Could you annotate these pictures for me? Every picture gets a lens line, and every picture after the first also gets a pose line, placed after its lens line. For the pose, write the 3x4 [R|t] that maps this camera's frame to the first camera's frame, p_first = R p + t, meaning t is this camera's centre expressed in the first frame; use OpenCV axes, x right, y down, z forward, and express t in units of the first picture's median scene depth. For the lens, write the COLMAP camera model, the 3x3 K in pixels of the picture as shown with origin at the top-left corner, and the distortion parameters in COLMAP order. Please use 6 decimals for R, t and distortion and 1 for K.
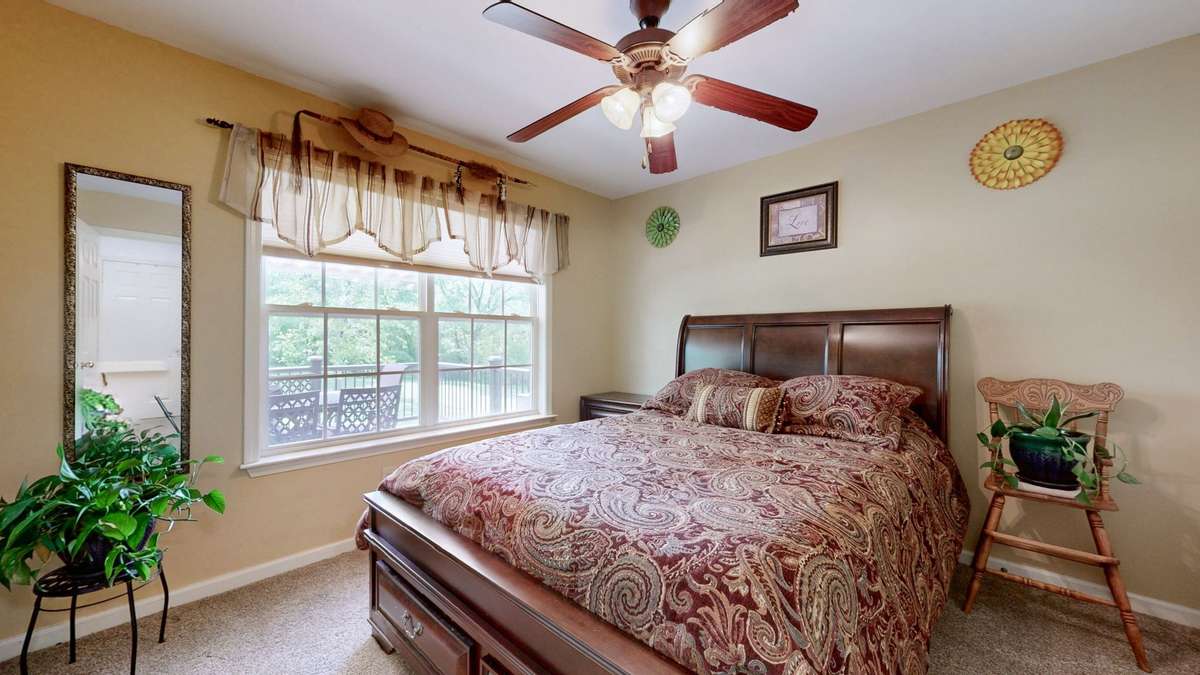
lens RADIAL K [[442.3, 0, 600.5], [0, 442.3, 340.2], [0, 0, 1]] dist [0.000288, 0.000017]
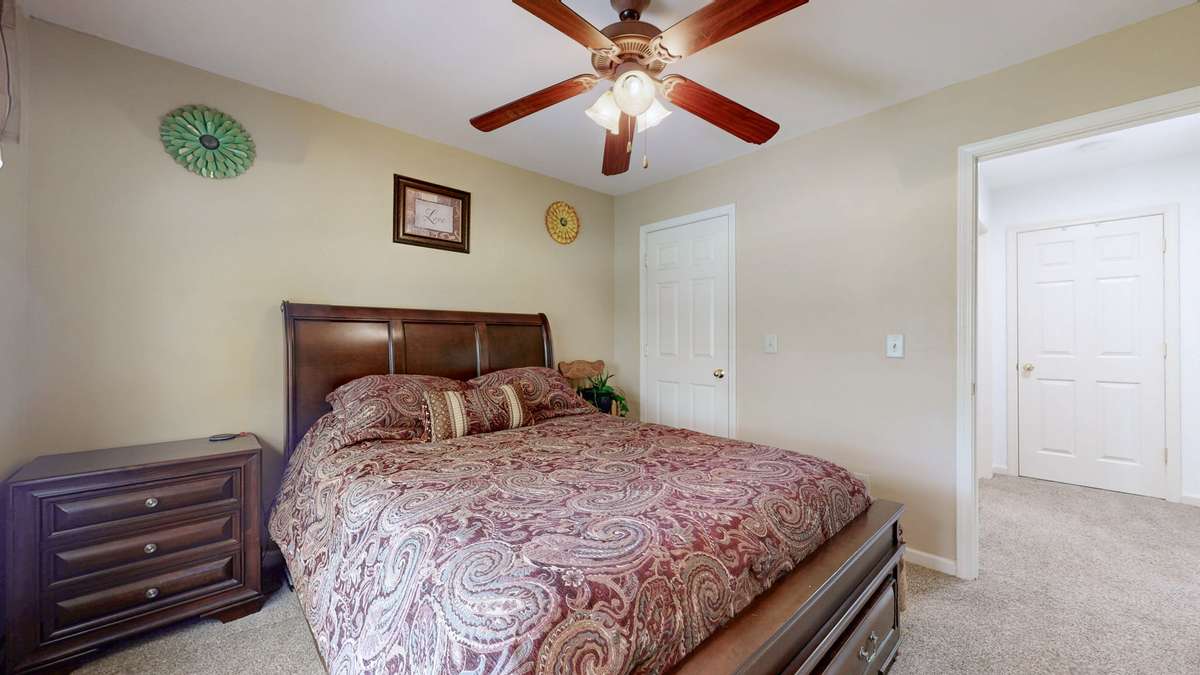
lens RADIAL K [[442.3, 0, 600.1], [0, 442.3, 337.1], [0, 0, 1]] dist [0.000288, 0.000017]
pose [[0.068536, 0.000123, 0.997649, -0.735801], [0.004120, 0.999991, -0.000406, -0.001536], [-0.997640, 0.004138, 0.068535, 0.834077]]
